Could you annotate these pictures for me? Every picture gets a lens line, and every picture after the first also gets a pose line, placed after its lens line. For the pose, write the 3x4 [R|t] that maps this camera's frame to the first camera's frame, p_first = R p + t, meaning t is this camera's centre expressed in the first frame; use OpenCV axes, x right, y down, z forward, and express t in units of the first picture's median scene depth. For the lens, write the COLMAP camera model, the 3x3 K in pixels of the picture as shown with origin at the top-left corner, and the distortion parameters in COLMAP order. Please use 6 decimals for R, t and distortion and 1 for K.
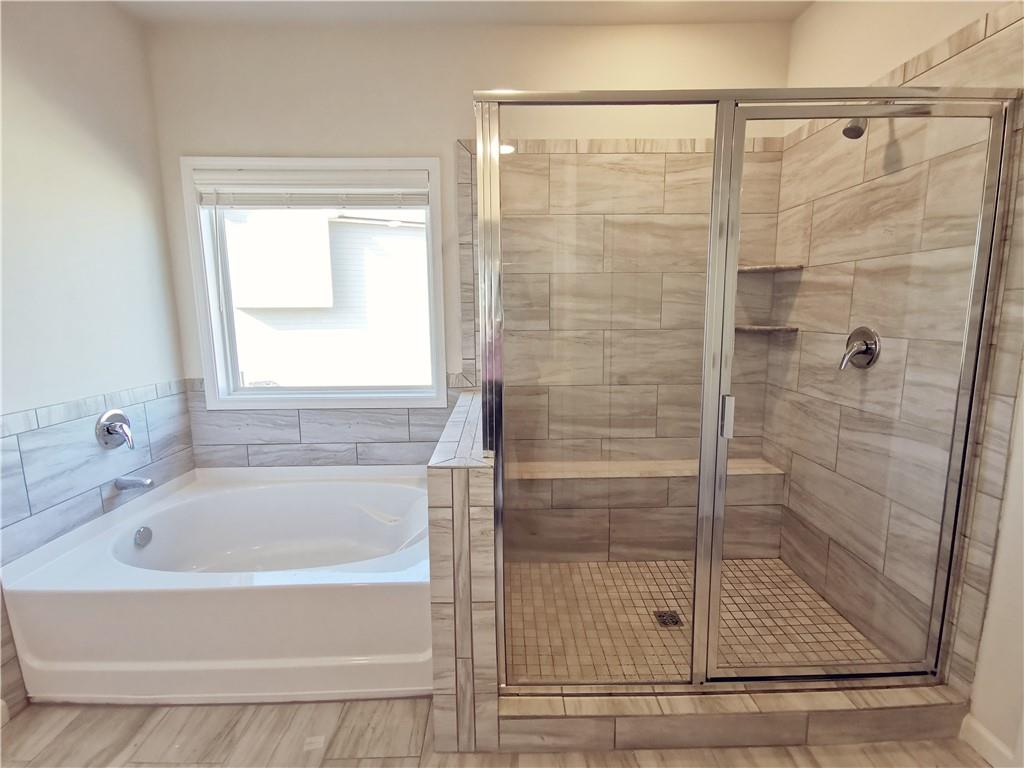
lens RADIAL K [[467.4, 0, 515.7], [0, 467.4, 379.2], [0, 0, 1]] dist [0.001295, 0.000864]
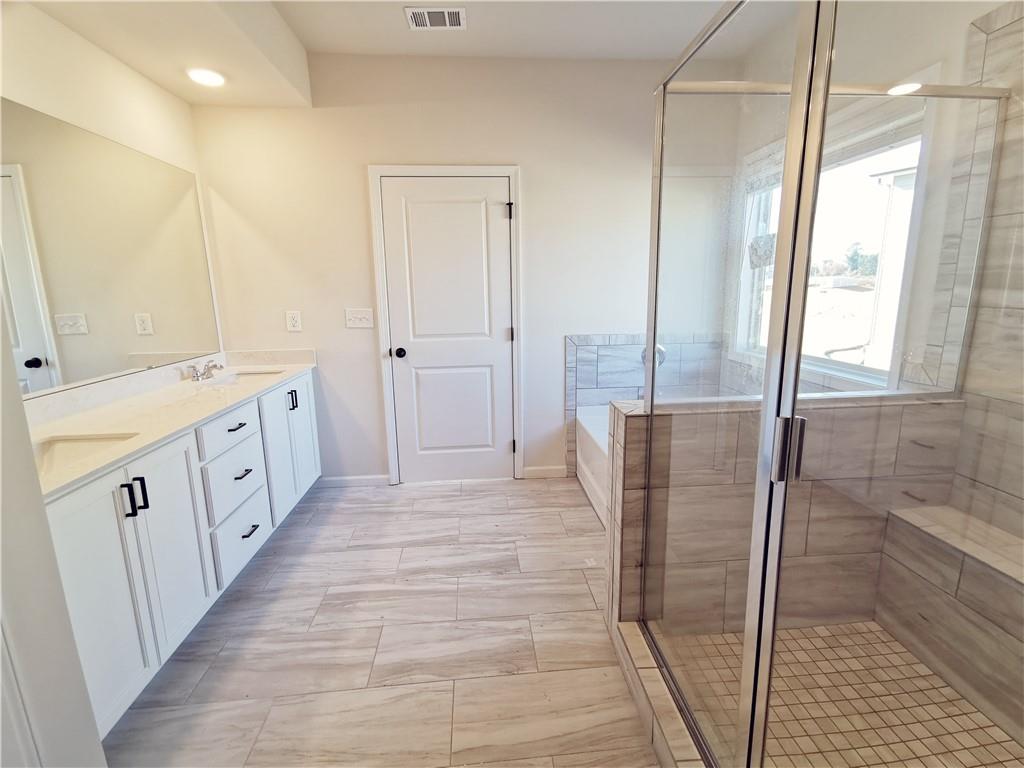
lens RADIAL K [[467.4, 0, 515.7], [0, 467.4, 379.2], [0, 0, 1]] dist [0.001295, 0.000864]
pose [[0.071077, 0.196972, -0.977829, 0.725523], [-0.128330, 0.973967, 0.186866, -0.057273], [0.989181, 0.112203, 0.094504, 0.409523]]
